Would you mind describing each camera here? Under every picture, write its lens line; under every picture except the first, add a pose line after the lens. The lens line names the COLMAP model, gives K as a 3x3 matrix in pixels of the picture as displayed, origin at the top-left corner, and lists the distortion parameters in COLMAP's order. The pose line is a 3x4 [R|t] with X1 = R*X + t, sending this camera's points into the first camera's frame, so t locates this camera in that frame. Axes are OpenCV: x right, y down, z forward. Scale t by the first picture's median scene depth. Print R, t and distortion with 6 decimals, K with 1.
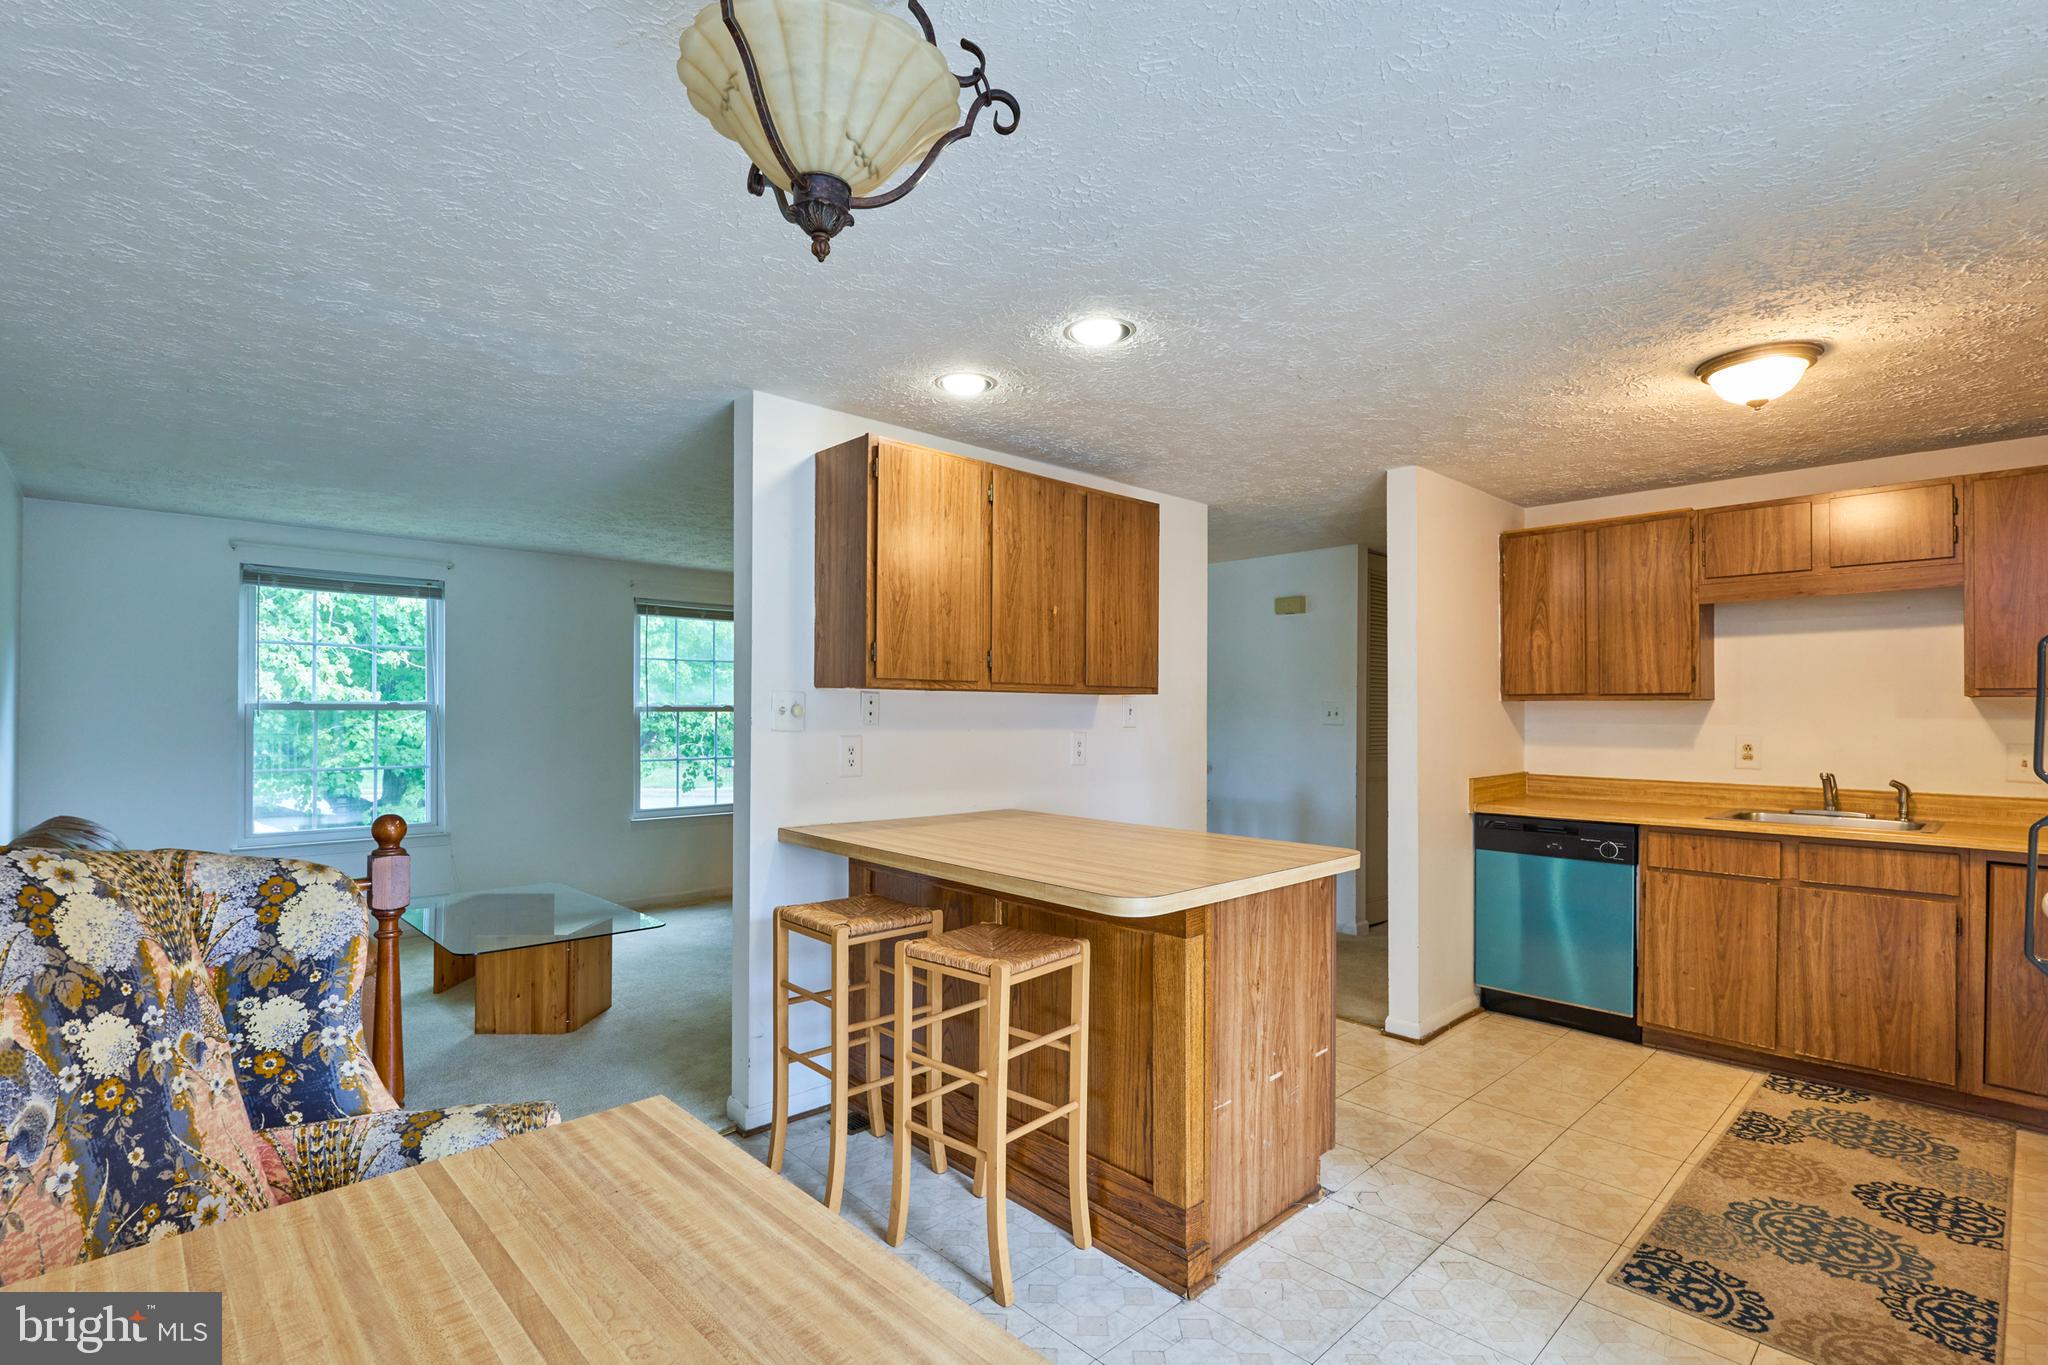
lens RADIAL K [[952.1, 0, 1024.7], [0, 952.1, 722.1], [0, 0, 1]] dist [-0.009882, 0.000367]
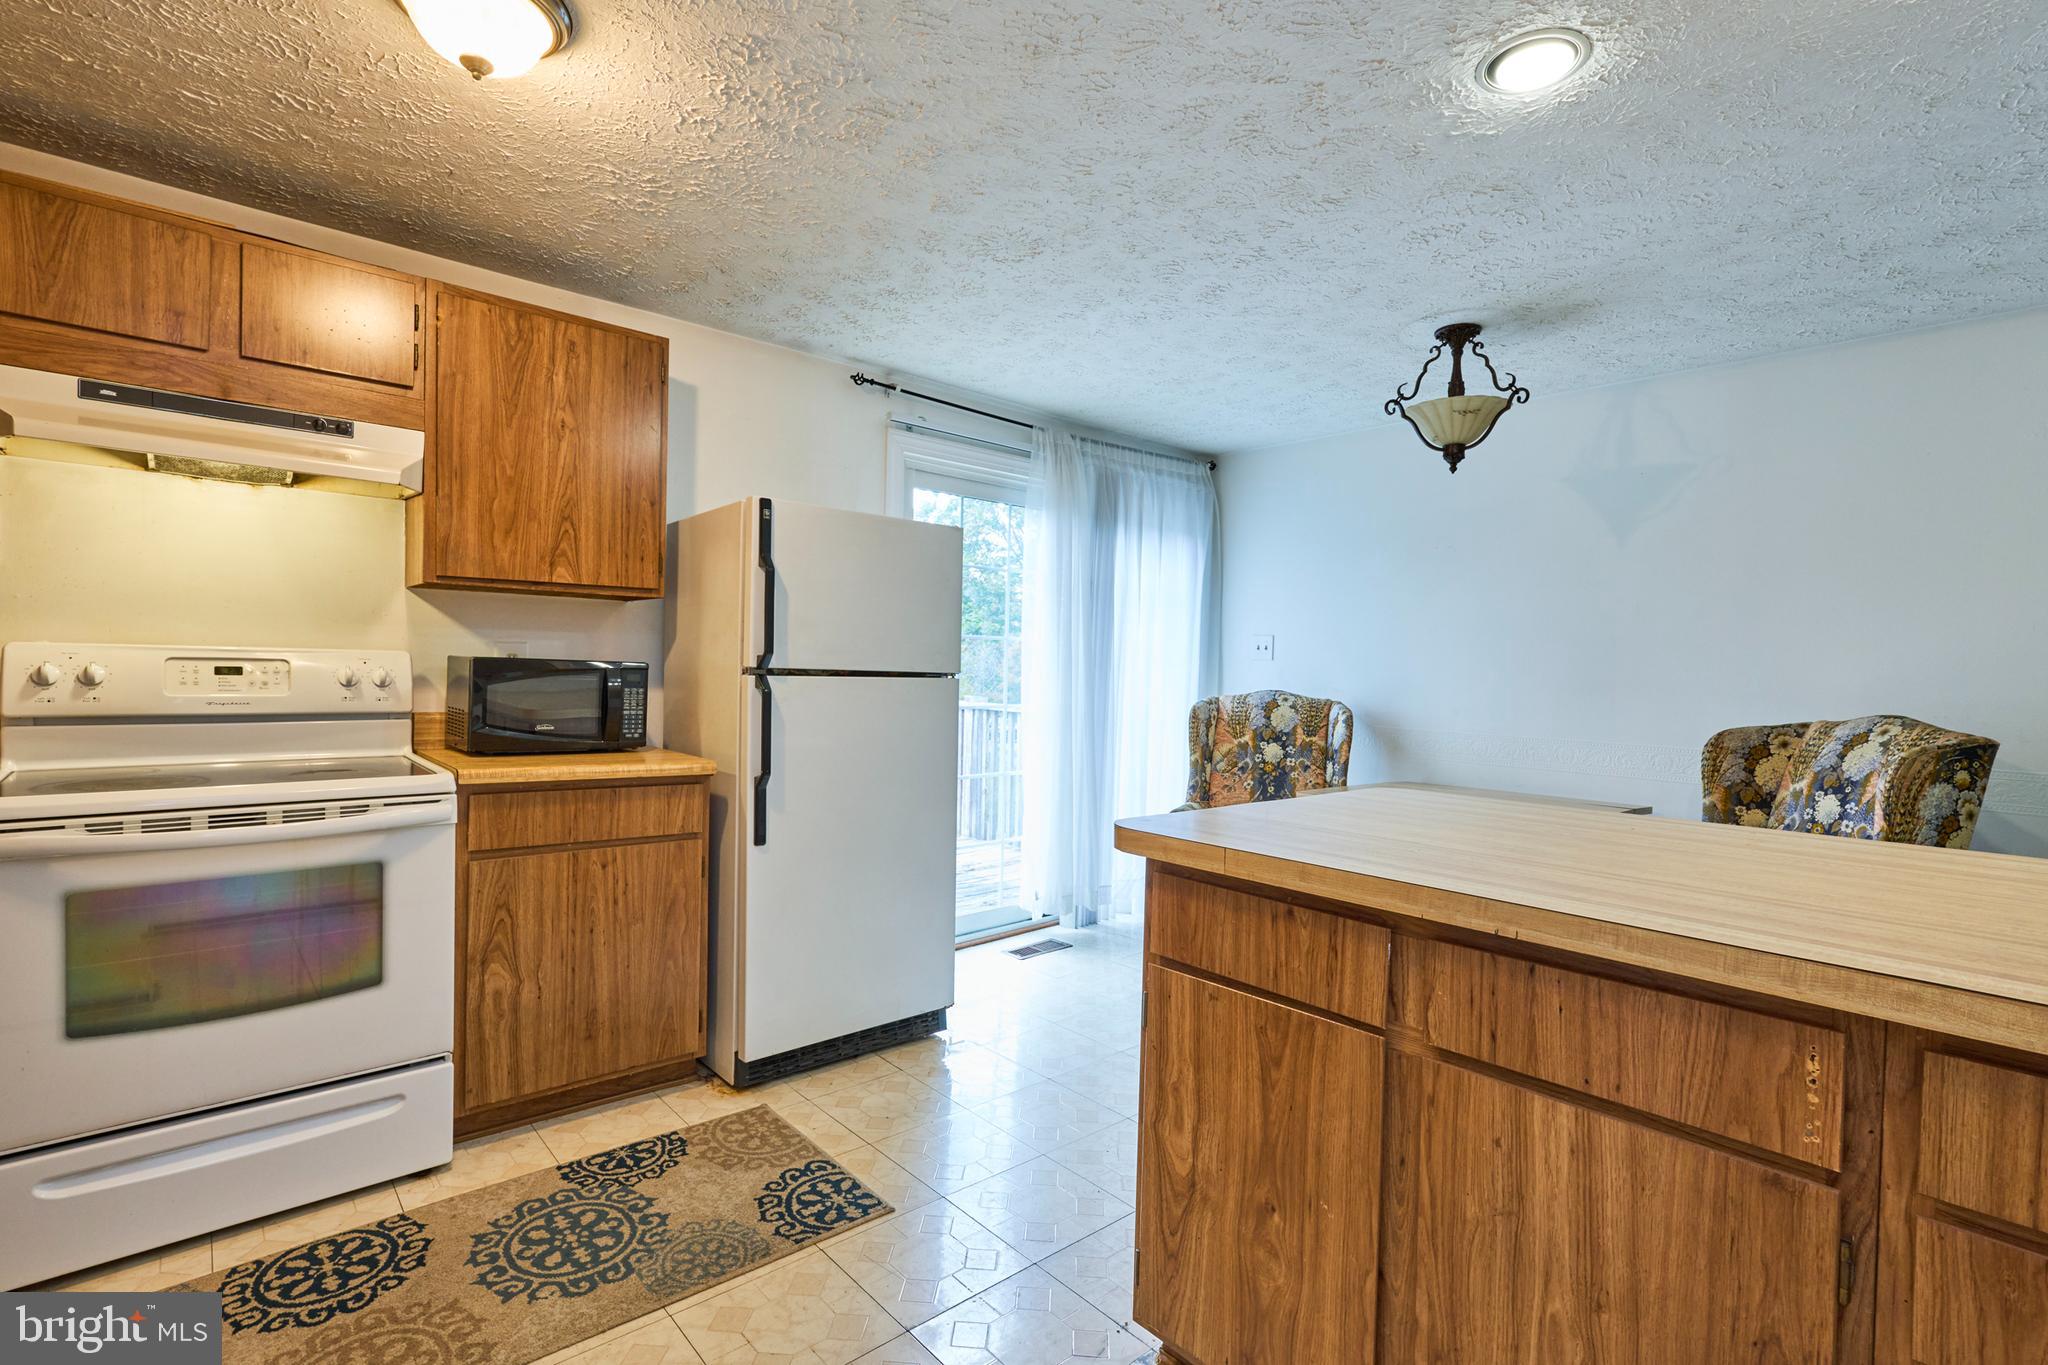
lens RADIAL K [[946.3, 0, 1083.1], [0, 946.3, 676.5], [0, 0, 1]] dist [0.000525, -0.000086]
pose [[-0.999203, -0.030222, -0.026069, 0.353024], [-0.030941, 0.999140, 0.027618, 0.019831], [0.025212, 0.028403, -0.999279, 1.458716]]
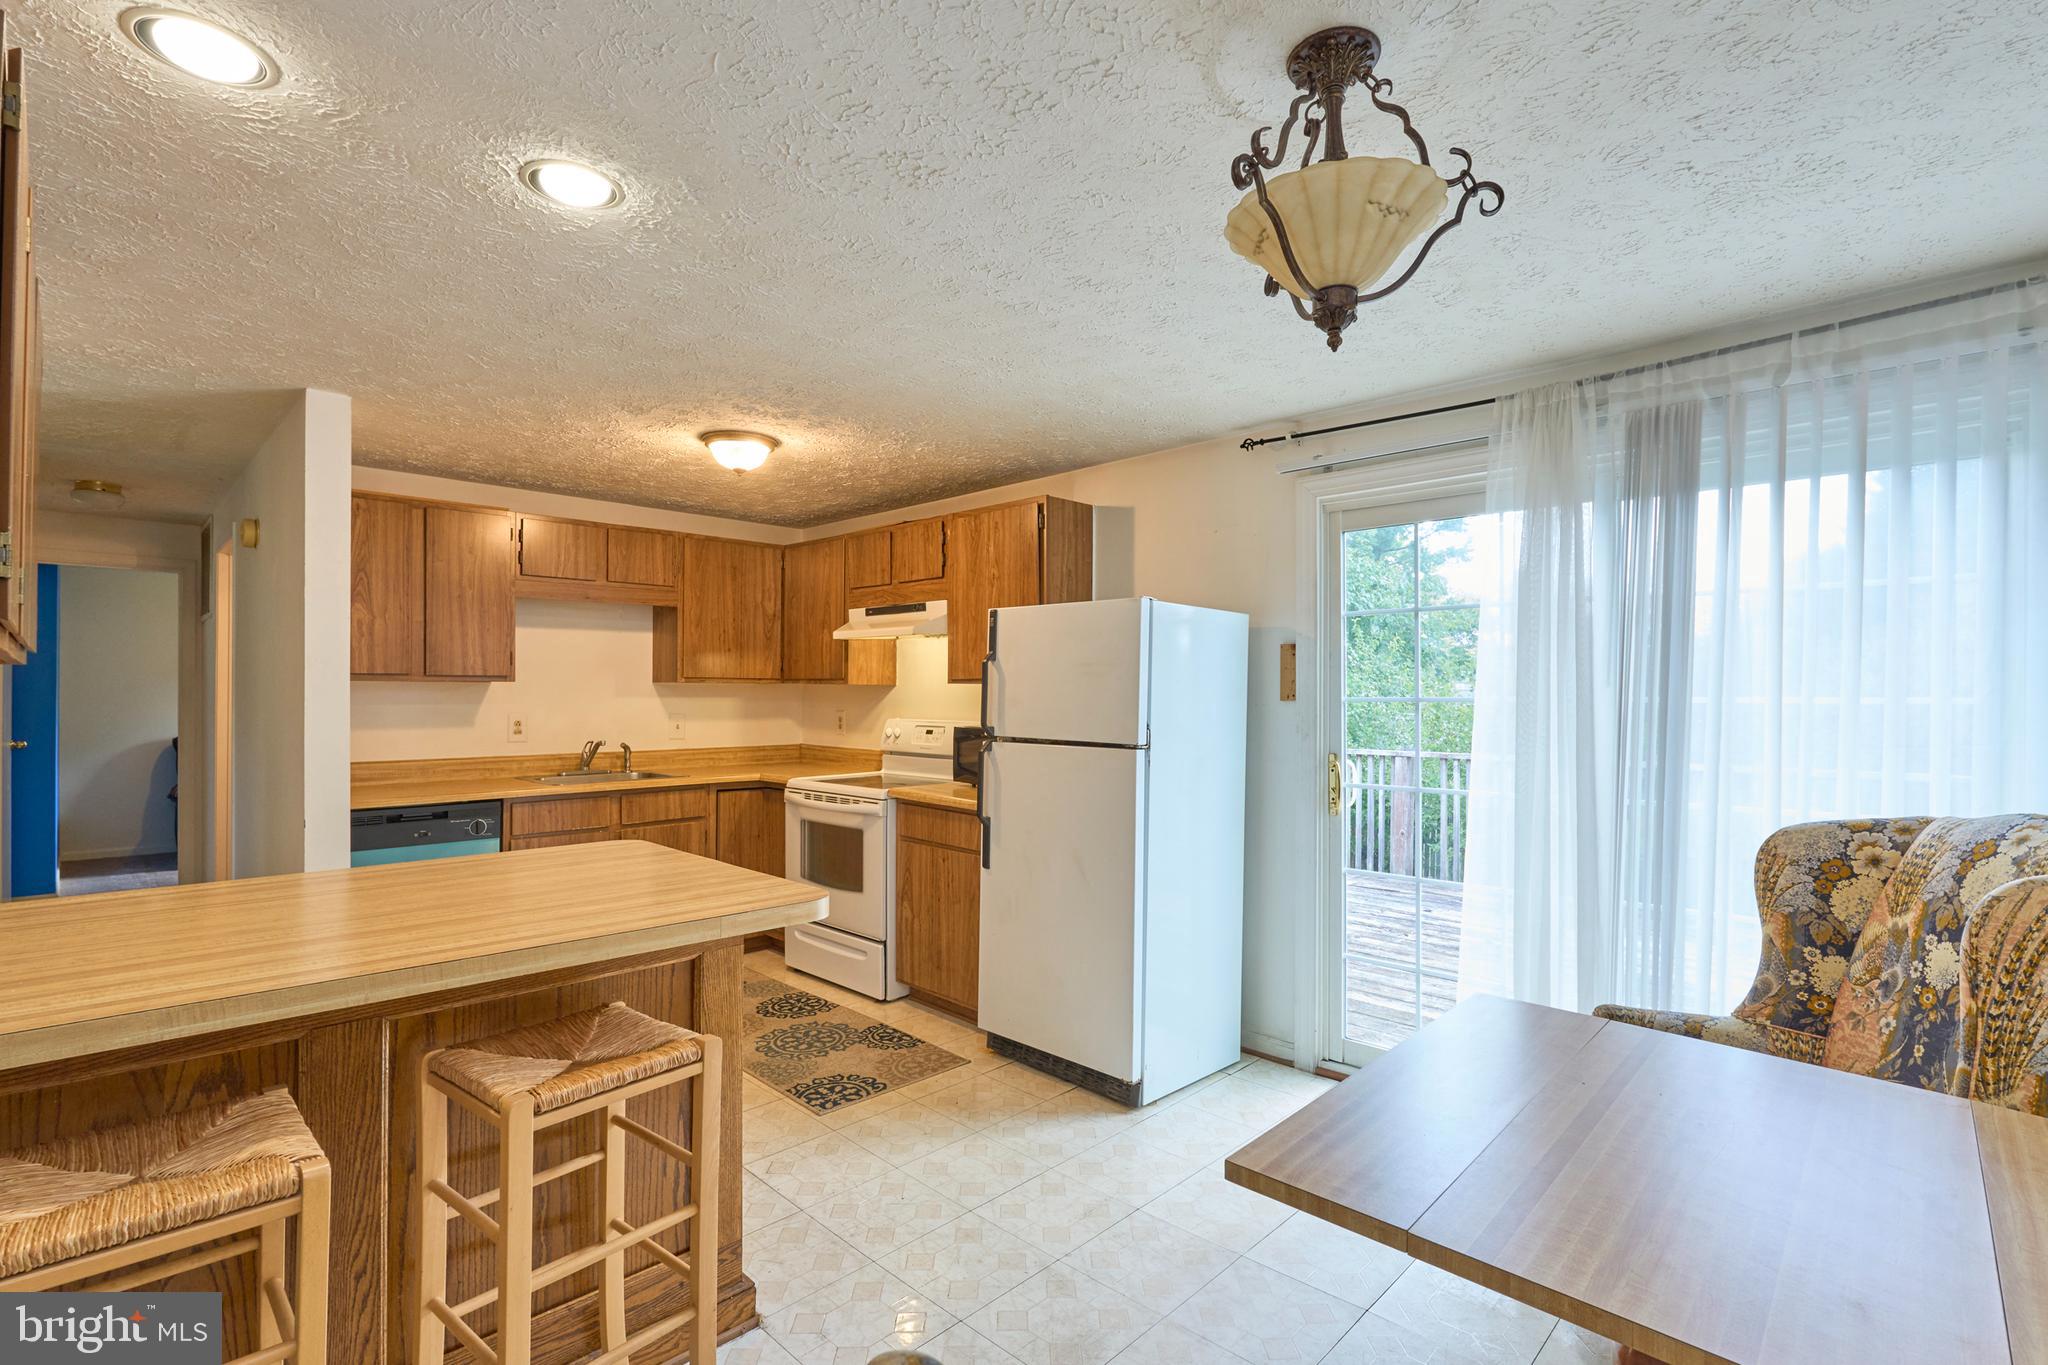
lens RADIAL K [[972.4, 0, 1023.4], [0, 972.4, 693.1], [0, 0, 1]] dist [-0.012803, -0.000022]
pose [[-0.051445, -0.002488, 0.998673, -0.589335], [0.009088, 0.999954, 0.002960, -0.010652], [-0.998634, 0.009228, -0.051420, 0.583689]]
